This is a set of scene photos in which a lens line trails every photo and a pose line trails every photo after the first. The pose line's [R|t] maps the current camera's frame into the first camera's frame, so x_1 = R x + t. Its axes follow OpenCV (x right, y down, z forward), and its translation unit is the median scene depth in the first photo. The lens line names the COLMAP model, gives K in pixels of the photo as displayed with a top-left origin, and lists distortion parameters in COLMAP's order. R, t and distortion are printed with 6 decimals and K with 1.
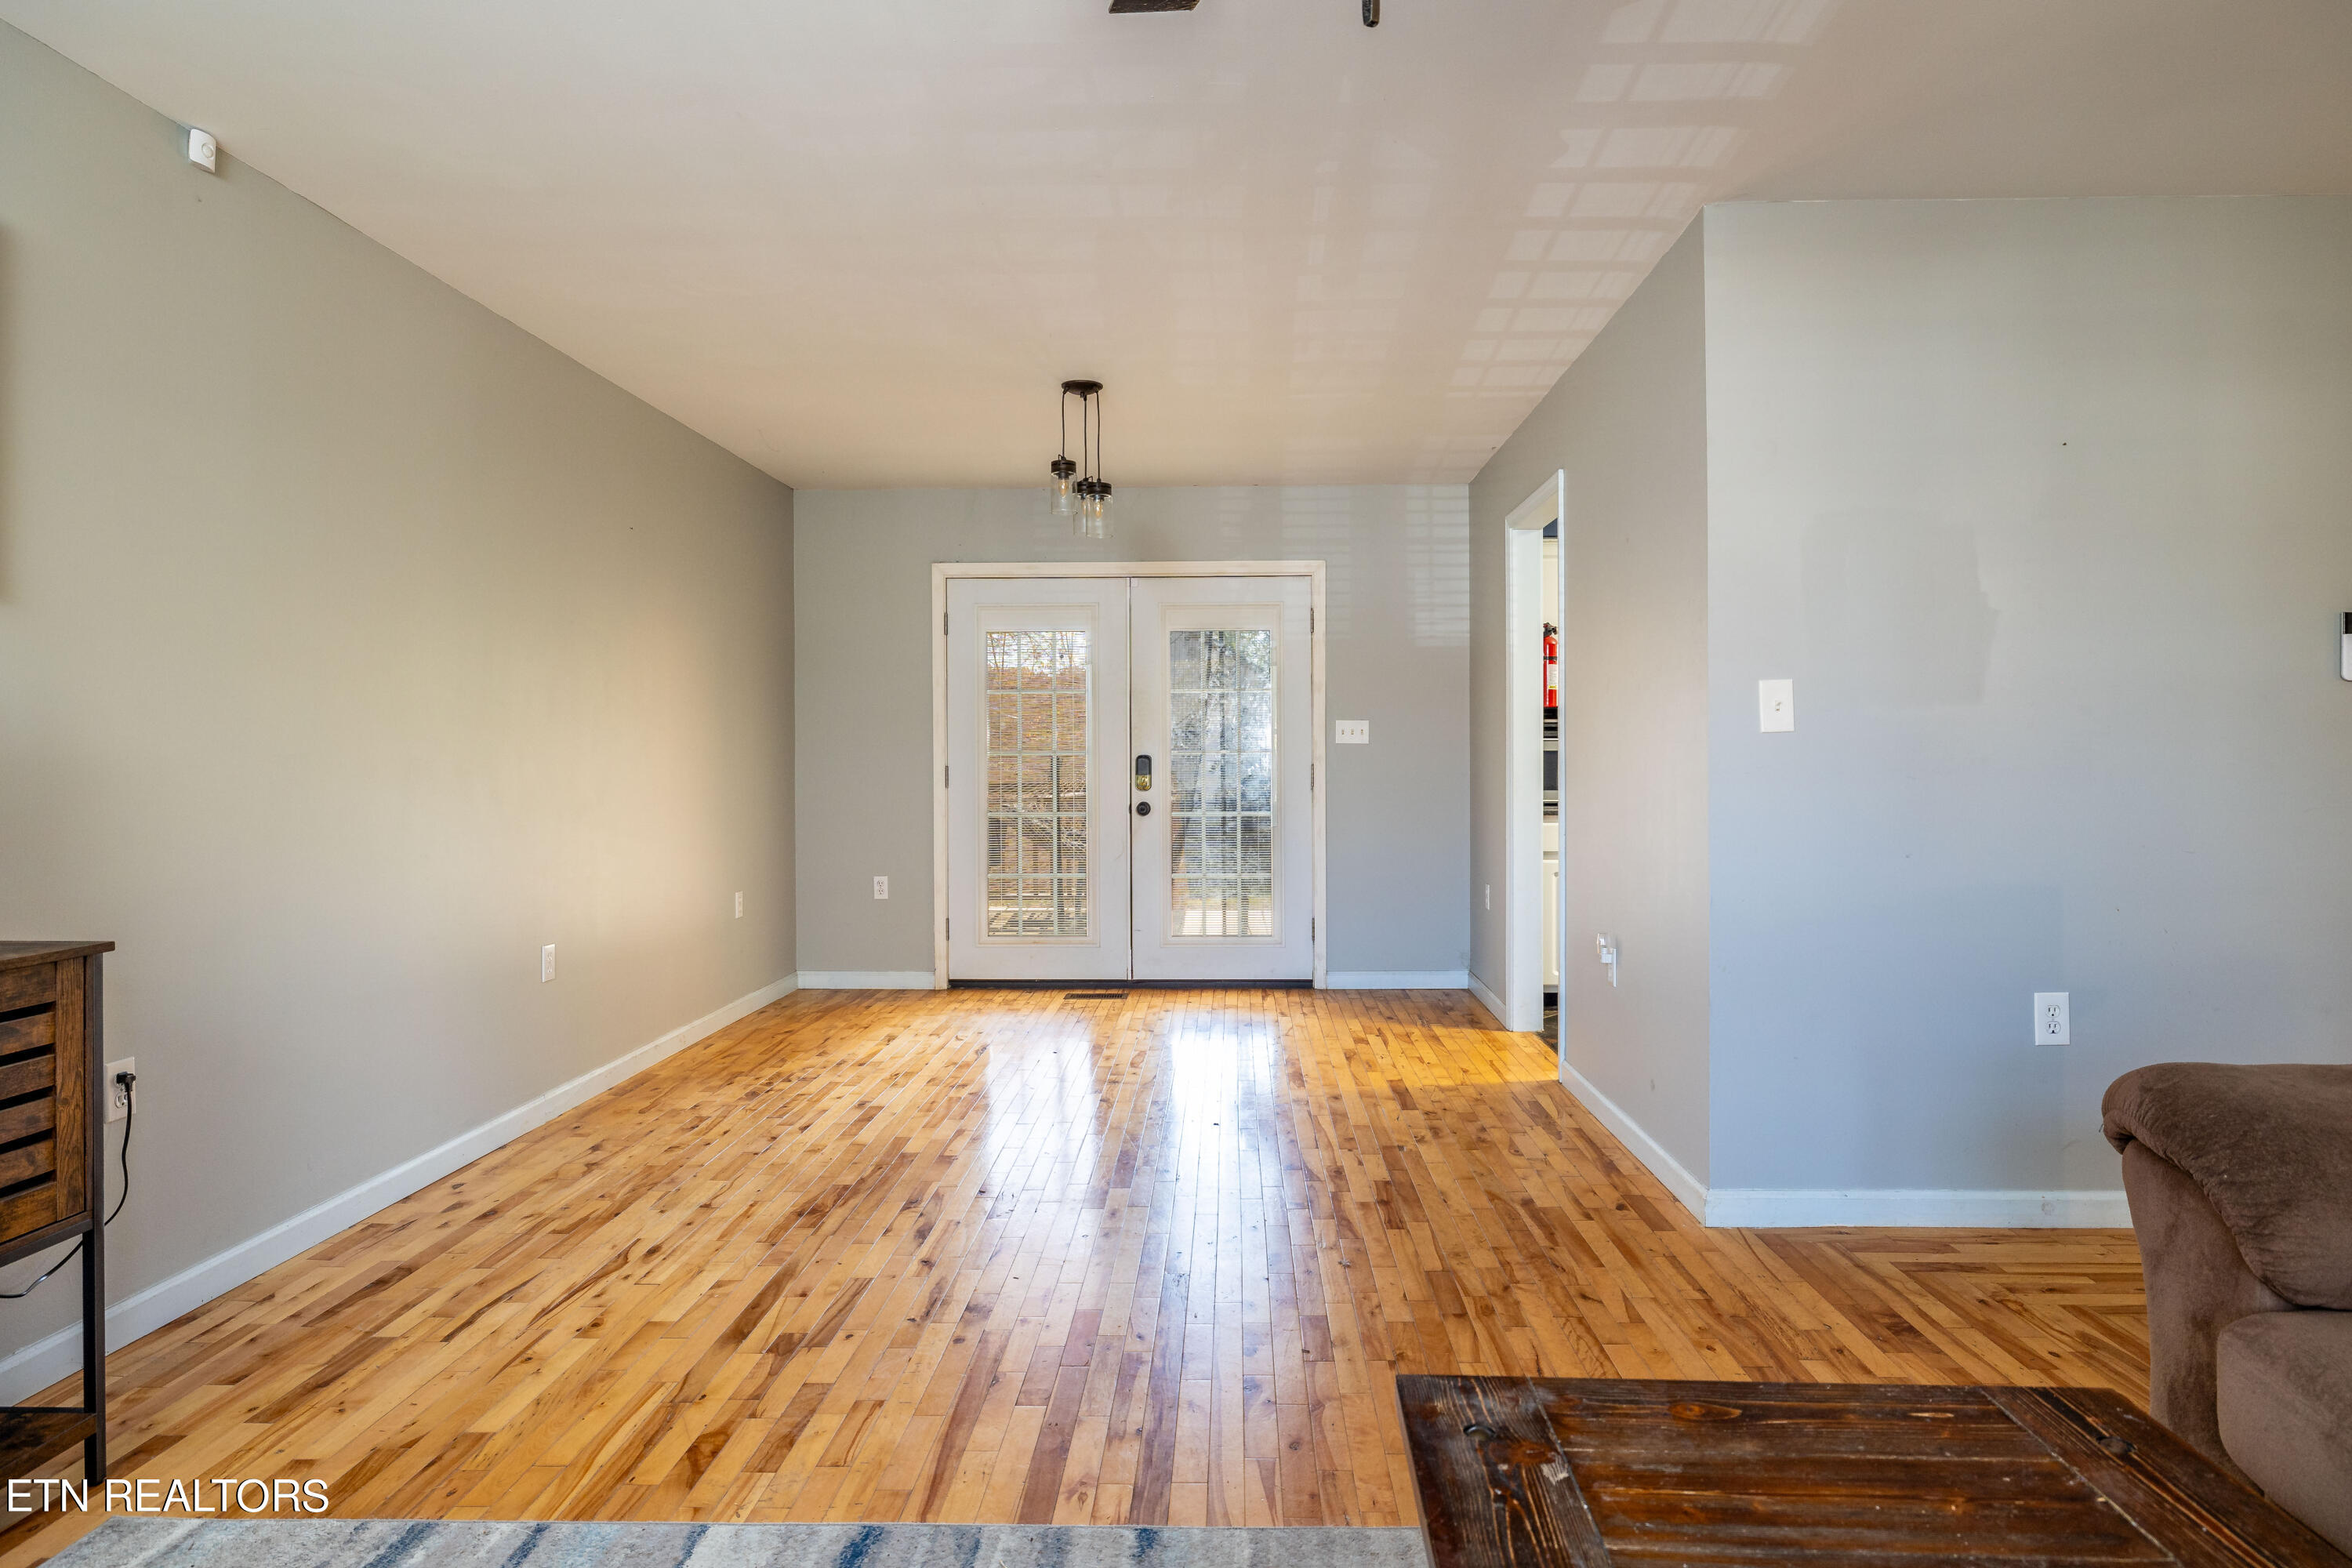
lens RADIAL K [[1374.7, 0, 1164.3], [0, 1374.7, 772.6], [0, 0, 1]] dist [-0.003402, -0.003545]
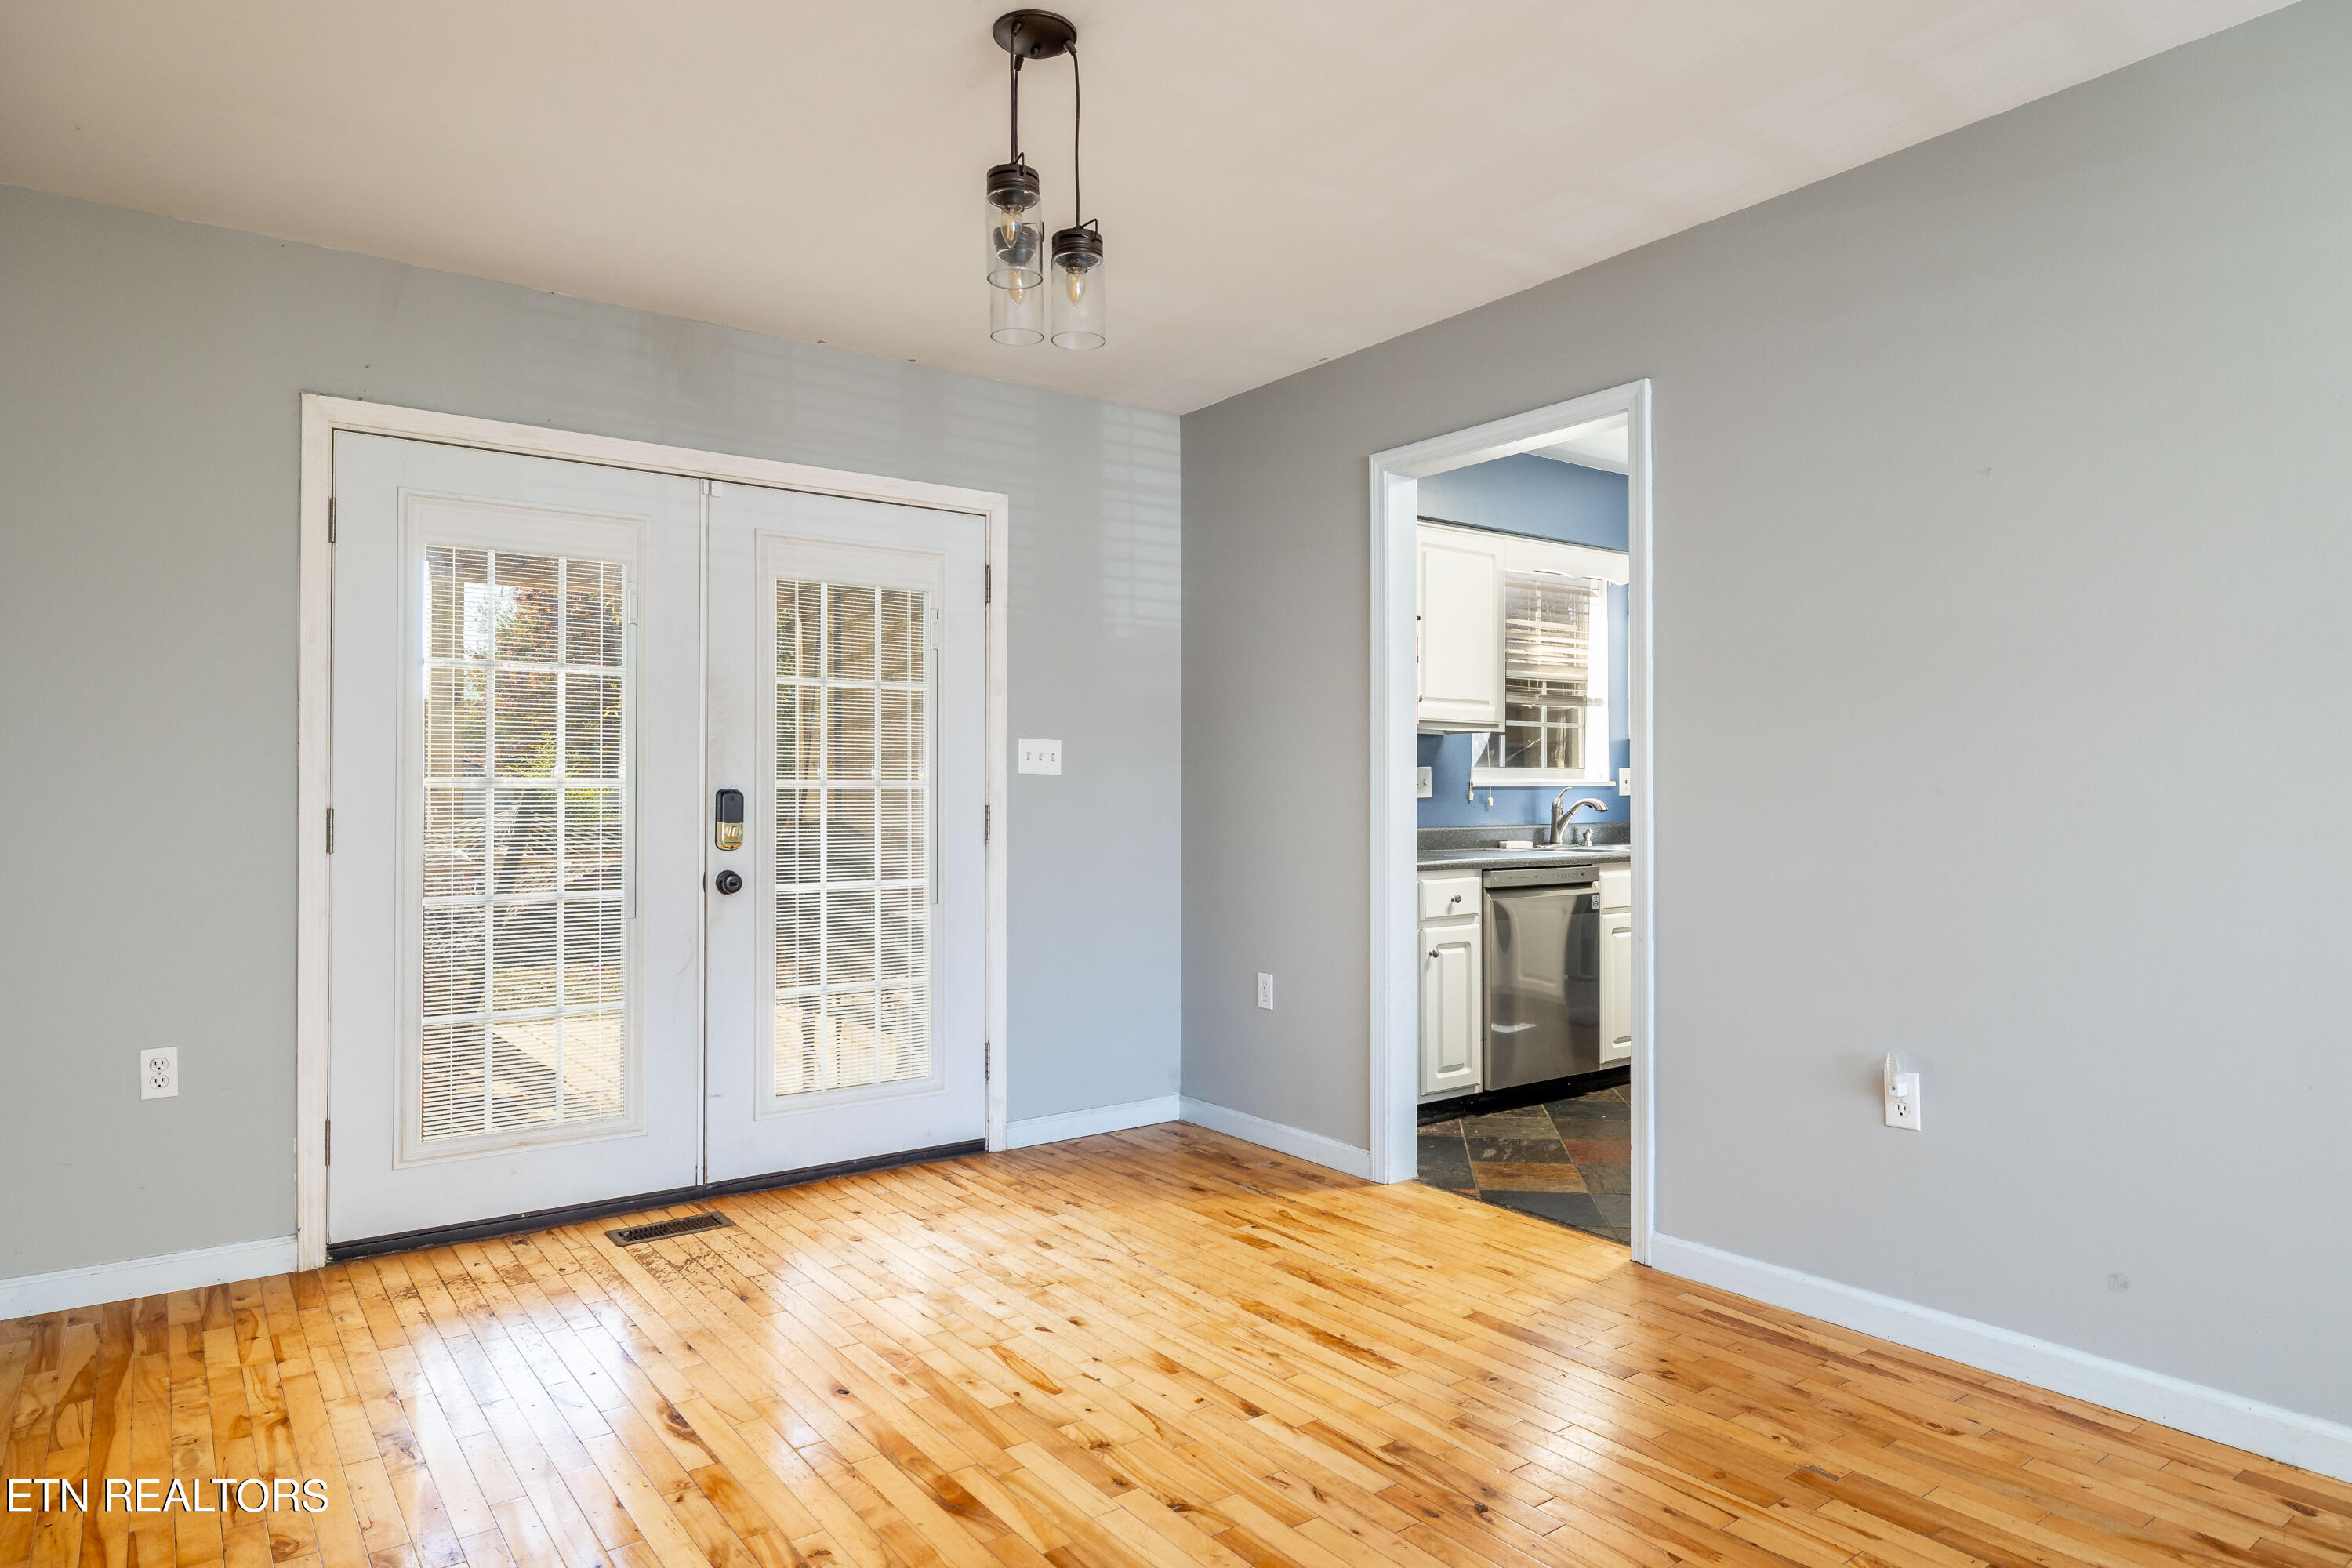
lens RADIAL K [[1425.9, 0, 1168.3], [0, 1425.9, 775.3], [0, 0, 1]] dist [0.003102, -0.001249]
pose [[0.780156, 0.013116, 0.625448, -0.246969], [0.006803, 0.999543, -0.029448, 0.000411], [-0.625548, 0.027229, 0.779710, 0.420444]]
